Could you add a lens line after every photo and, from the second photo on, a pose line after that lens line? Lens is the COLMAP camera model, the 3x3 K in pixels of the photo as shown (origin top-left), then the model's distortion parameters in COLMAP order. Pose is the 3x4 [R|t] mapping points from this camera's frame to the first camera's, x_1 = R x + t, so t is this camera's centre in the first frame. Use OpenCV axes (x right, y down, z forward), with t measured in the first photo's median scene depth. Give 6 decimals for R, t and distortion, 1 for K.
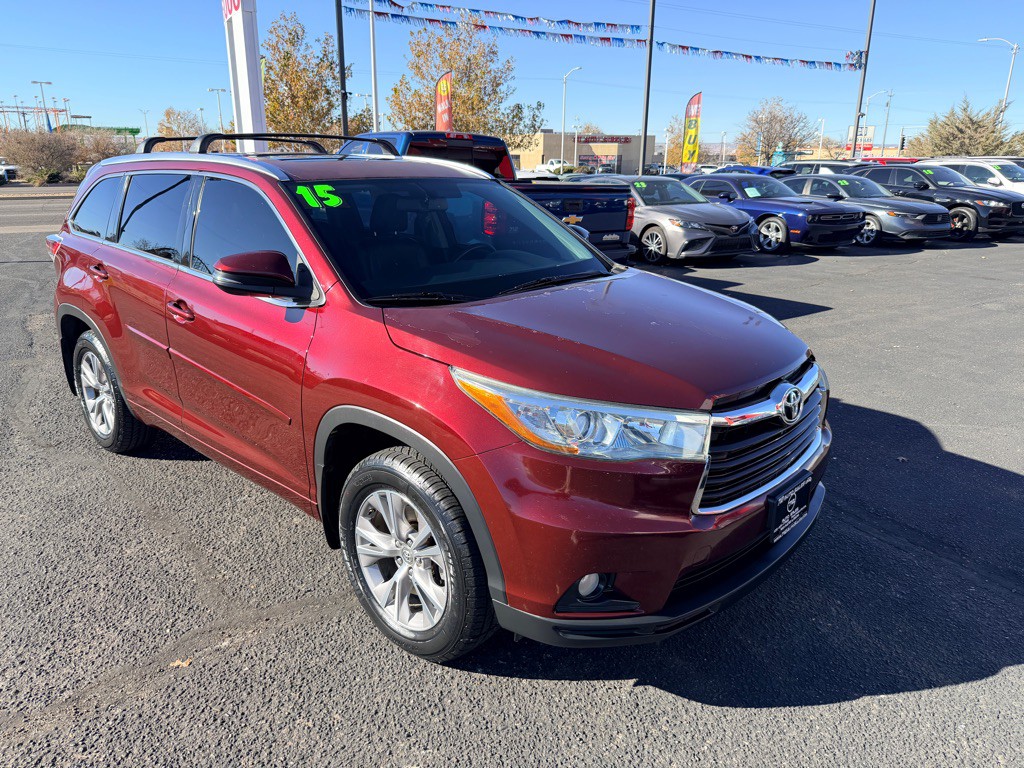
lens RADIAL K [[736.6, 0, 516.3], [0, 736.6, 387.6], [0, 0, 1]] dist [-0.002362, -0.008185]
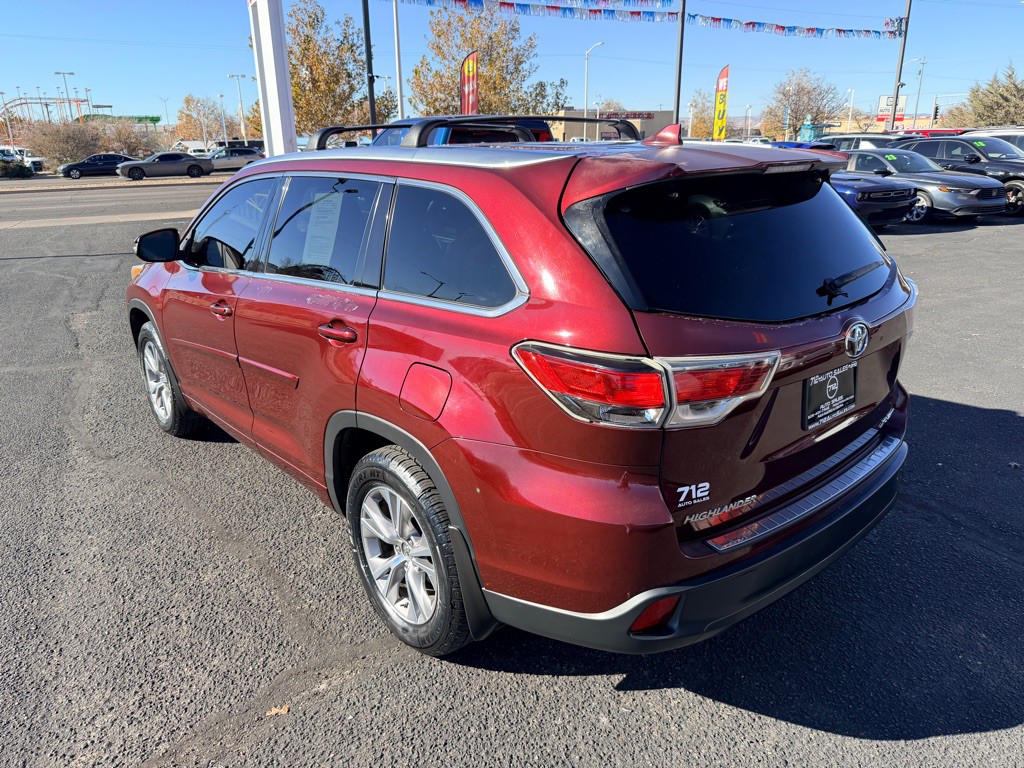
lens RADIAL K [[737.7, 0, 511.1], [0, 737.7, 389.1], [0, 0, 1]] dist [-0.004610, -0.006187]
pose [[0.999341, -0.012405, -0.034120, -0.072361], [0.013330, 0.999546, 0.027020, -0.029706], [0.033769, -0.027457, 0.999052, 0.052180]]
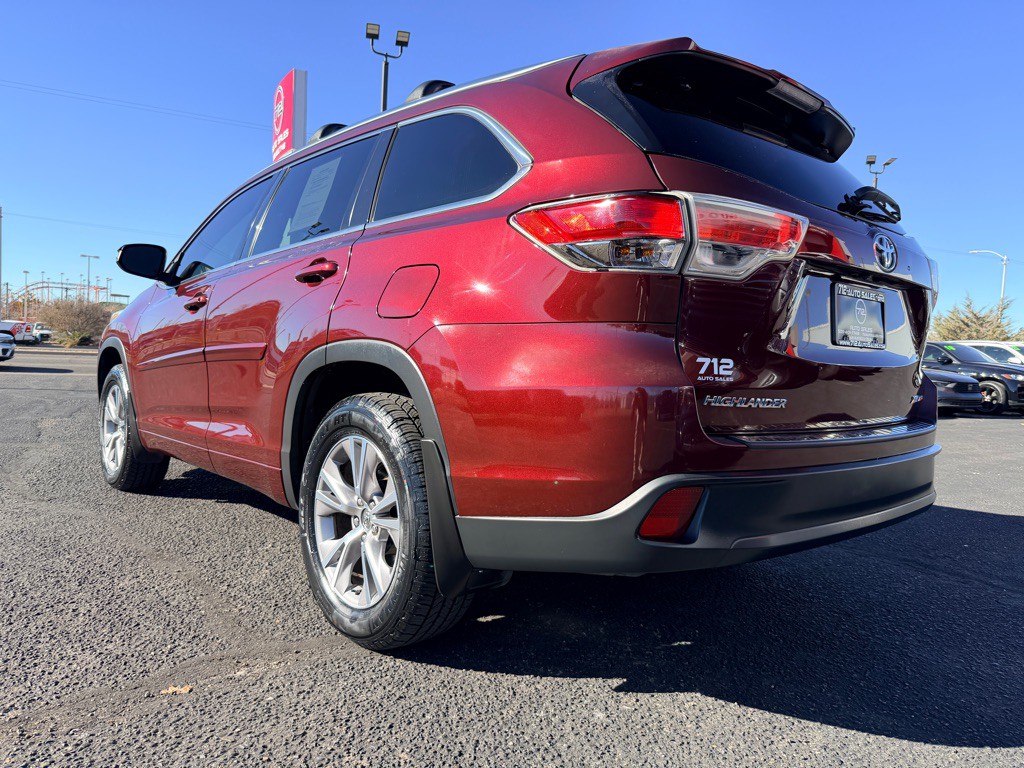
lens RADIAL K [[736.6, 0, 516.3], [0, 736.6, 387.6], [0, 0, 1]] dist [-0.002362, -0.008185]
pose [[0.999179, 0.039090, -0.010659, -0.075443], [-0.040516, 0.965753, -0.256280, 0.149388], [0.000276, 0.256501, 0.966544, 0.134013]]
